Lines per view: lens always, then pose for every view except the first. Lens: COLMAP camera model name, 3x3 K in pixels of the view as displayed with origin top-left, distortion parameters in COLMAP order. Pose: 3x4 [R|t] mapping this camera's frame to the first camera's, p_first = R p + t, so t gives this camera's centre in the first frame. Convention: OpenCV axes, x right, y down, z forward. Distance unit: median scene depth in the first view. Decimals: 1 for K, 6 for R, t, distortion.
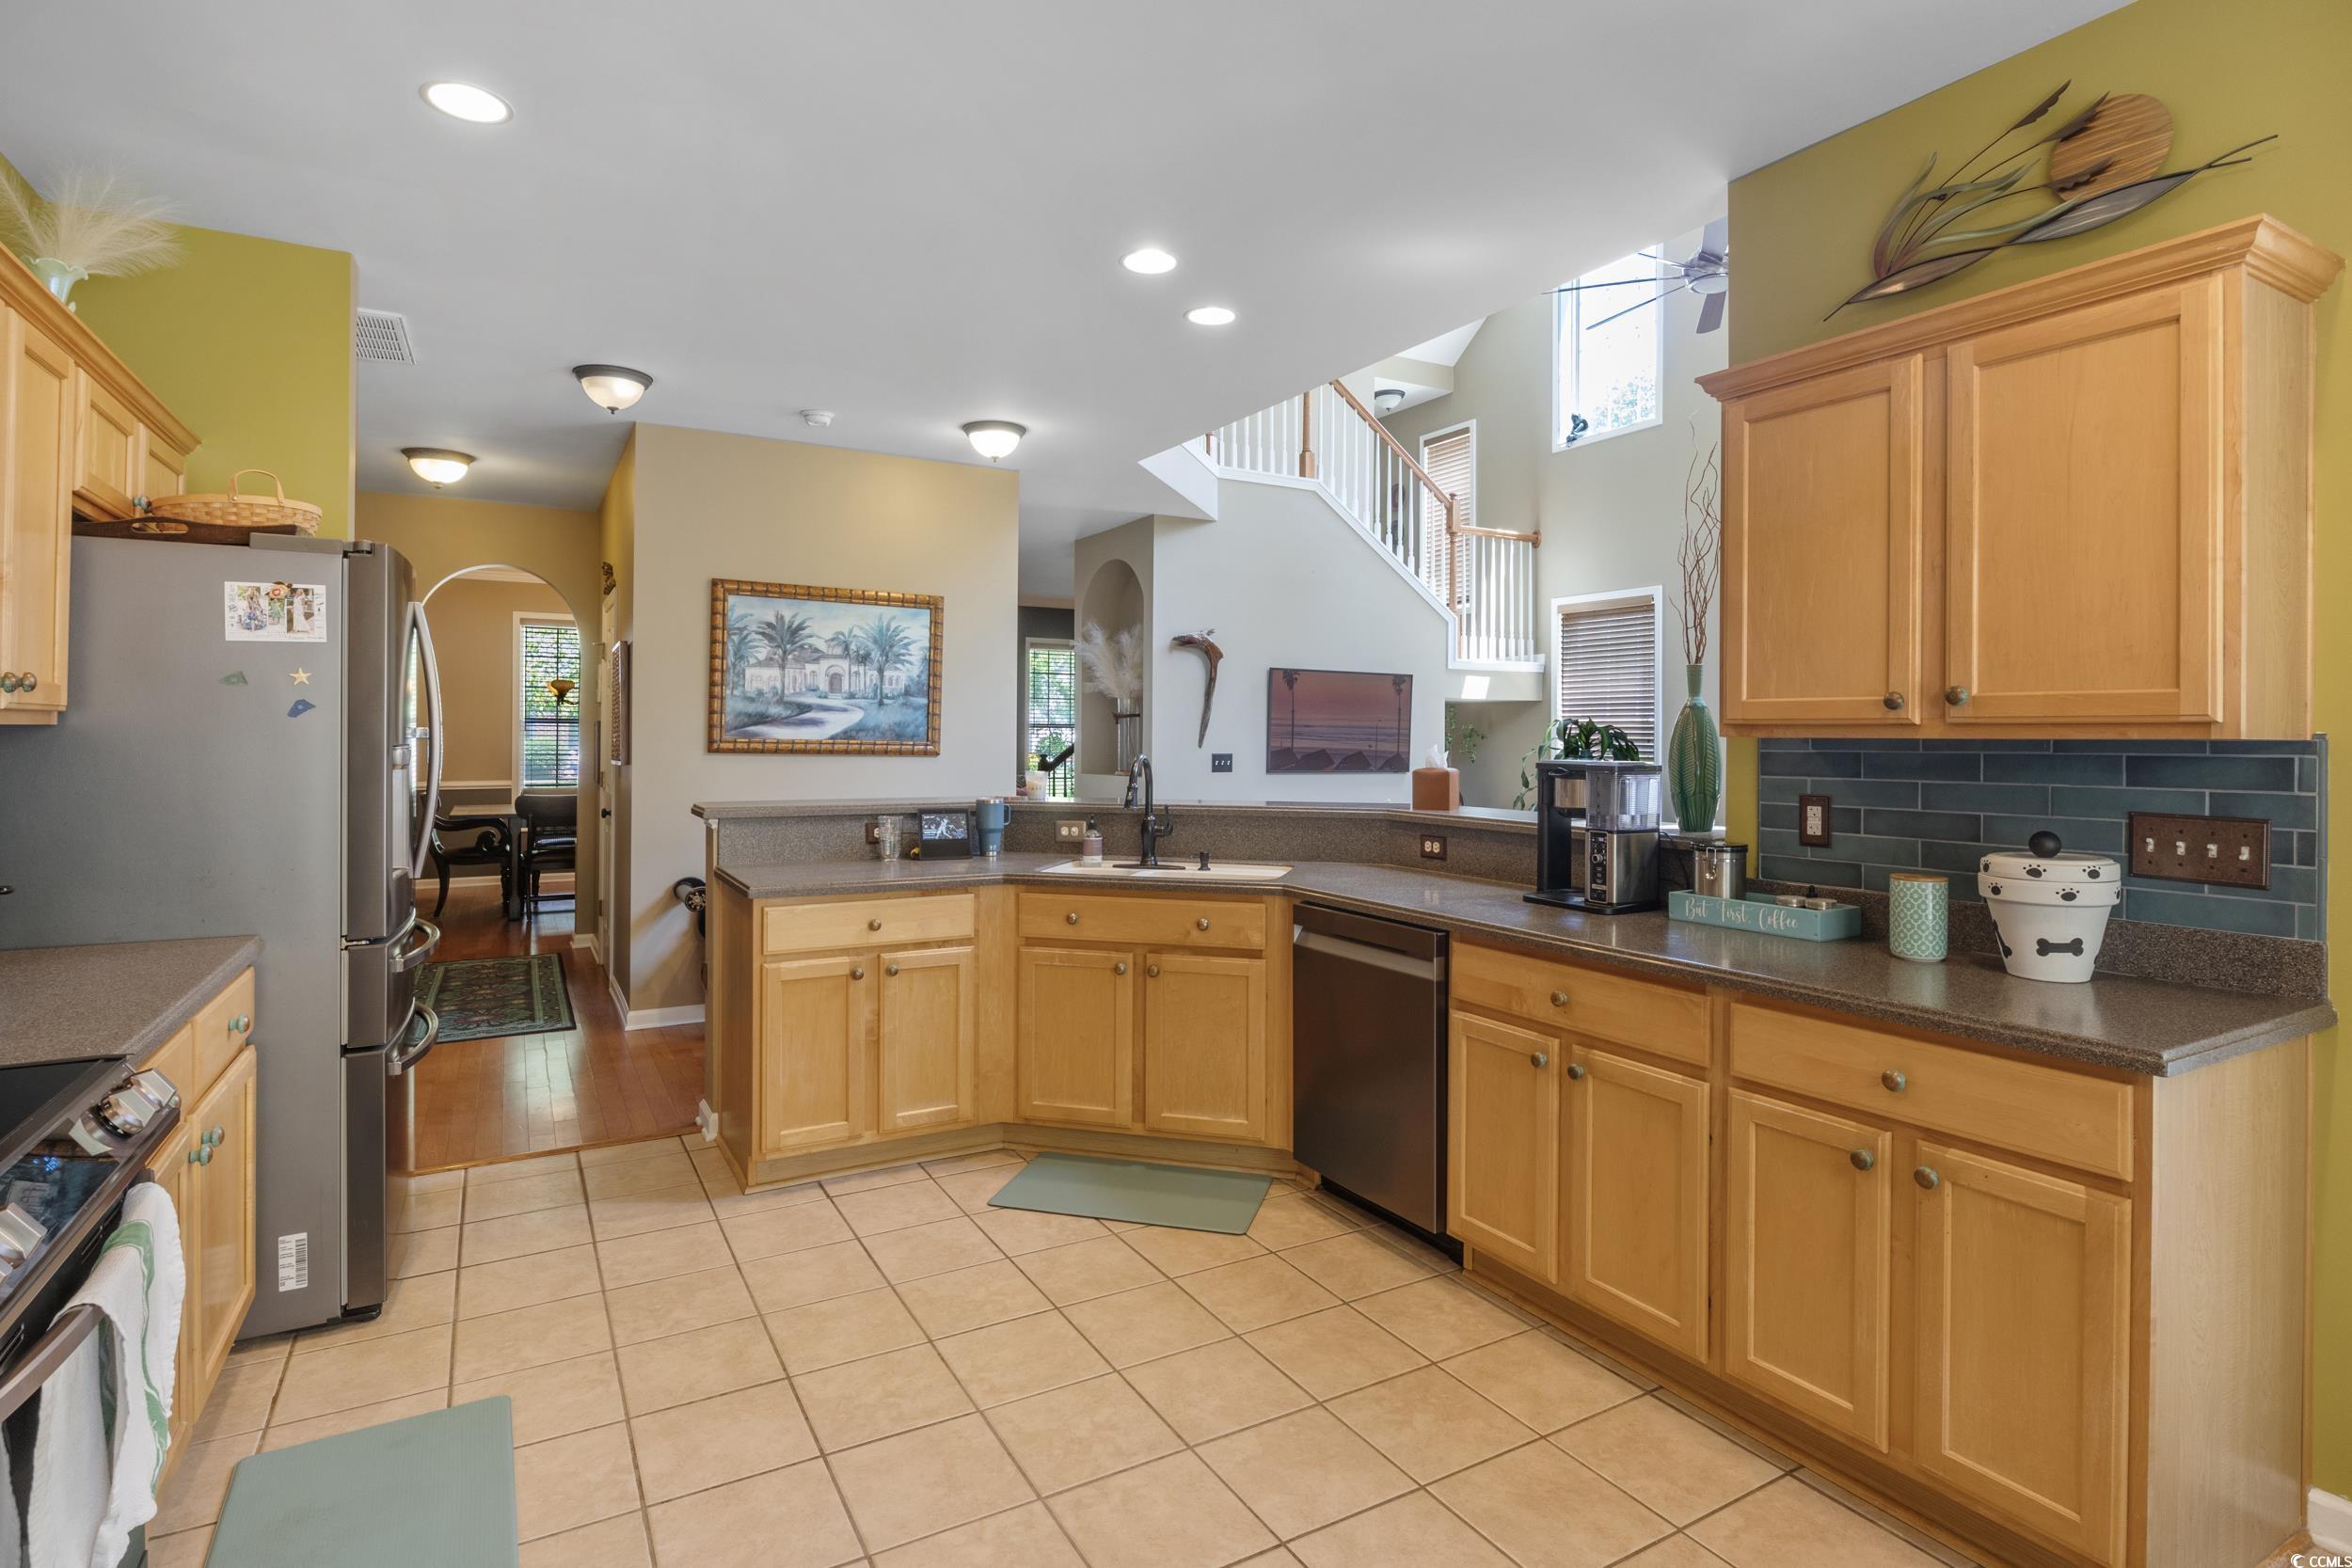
lens RADIAL K [[1172.0, 0, 1199.5], [0, 1172.0, 734.2], [0, 0, 1]] dist [-0.012711, -0.002623]
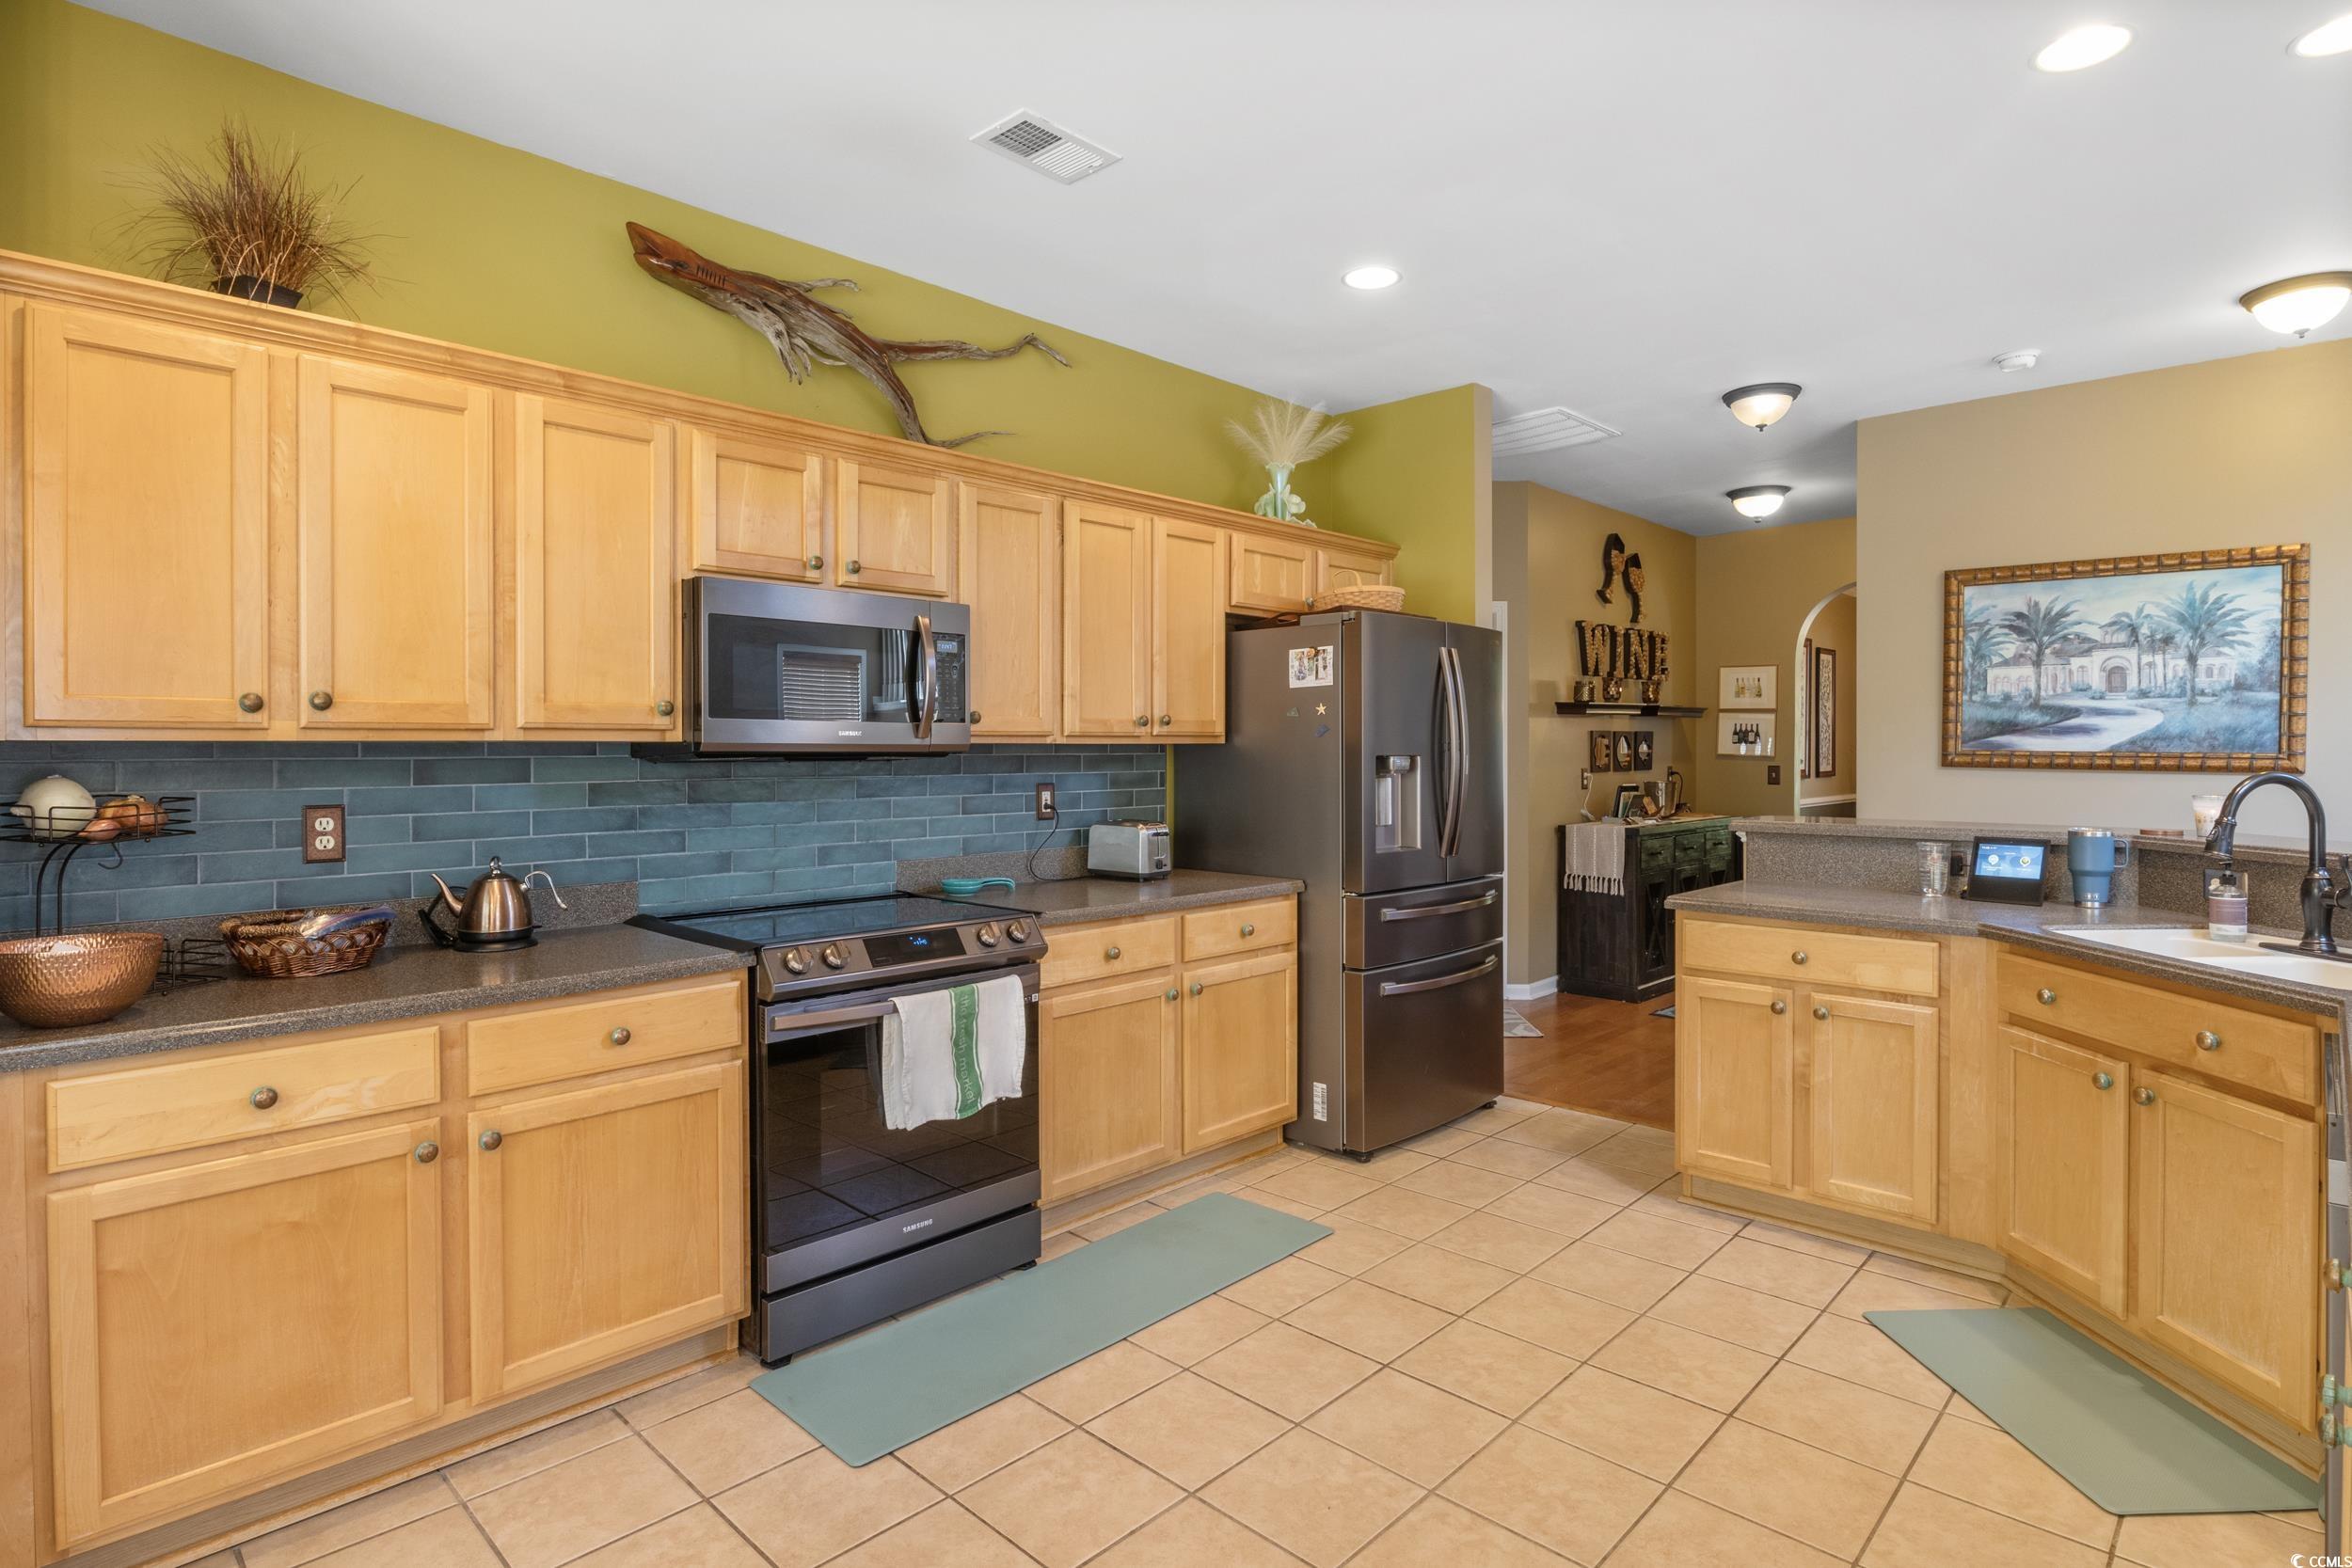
lens RADIAL K [[1203.4, 0, 1178.4], [0, 1203.4, 767.9], [0, 0, 1]] dist [-0.022270, 0.000970]
pose [[0.263576, 0.008876, -0.964598, 0.306356], [0.006000, 0.999923, 0.010841, 0.003438], [0.964620, -0.008645, 0.263502, 0.195399]]
